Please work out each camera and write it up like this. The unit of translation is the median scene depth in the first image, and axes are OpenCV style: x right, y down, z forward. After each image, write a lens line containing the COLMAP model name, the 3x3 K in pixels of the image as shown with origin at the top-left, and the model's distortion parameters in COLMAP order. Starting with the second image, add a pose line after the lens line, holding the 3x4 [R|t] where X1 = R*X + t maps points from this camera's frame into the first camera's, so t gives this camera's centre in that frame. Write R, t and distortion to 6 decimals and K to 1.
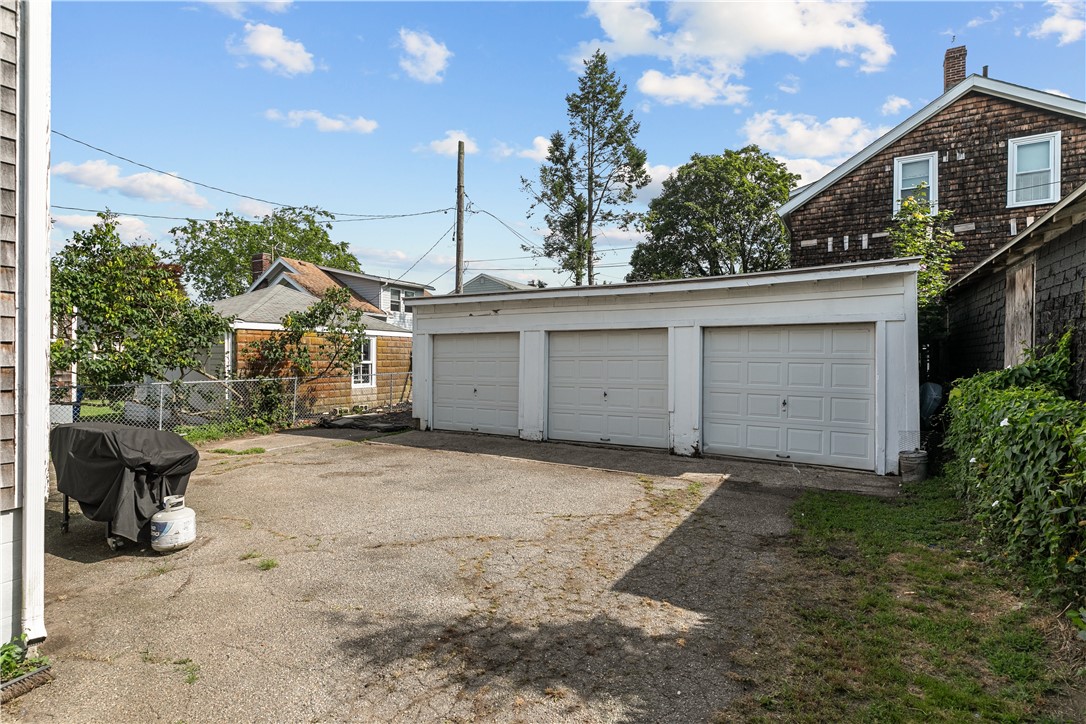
lens RADIAL K [[497.8, 0, 545.0], [0, 497.8, 355.2], [0, 0, 1]] dist [-0.002325, 0.000485]
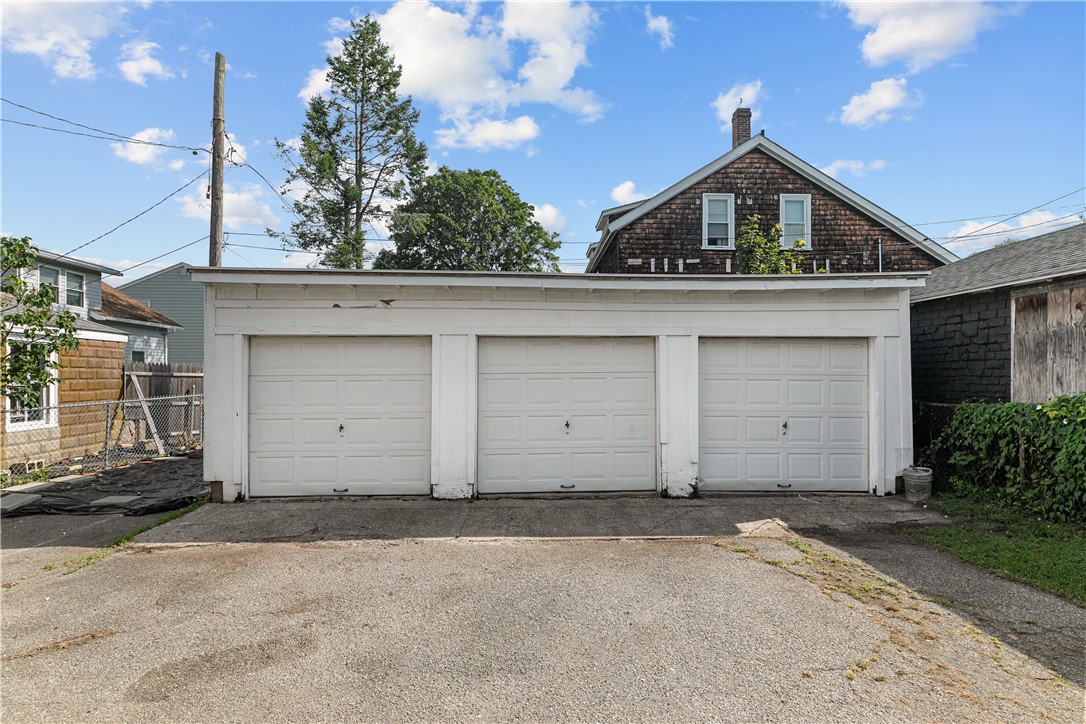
lens RADIAL K [[497.8, 0, 547.4], [0, 497.8, 369.6], [0, 0, 1]] dist [-0.002325, 0.000485]
pose [[0.851157, 0.001205, 0.524910, -0.184975], [-0.000309, 0.999998, -0.001796, -0.000780], [-0.524911, 0.001367, 0.851156, 0.250291]]
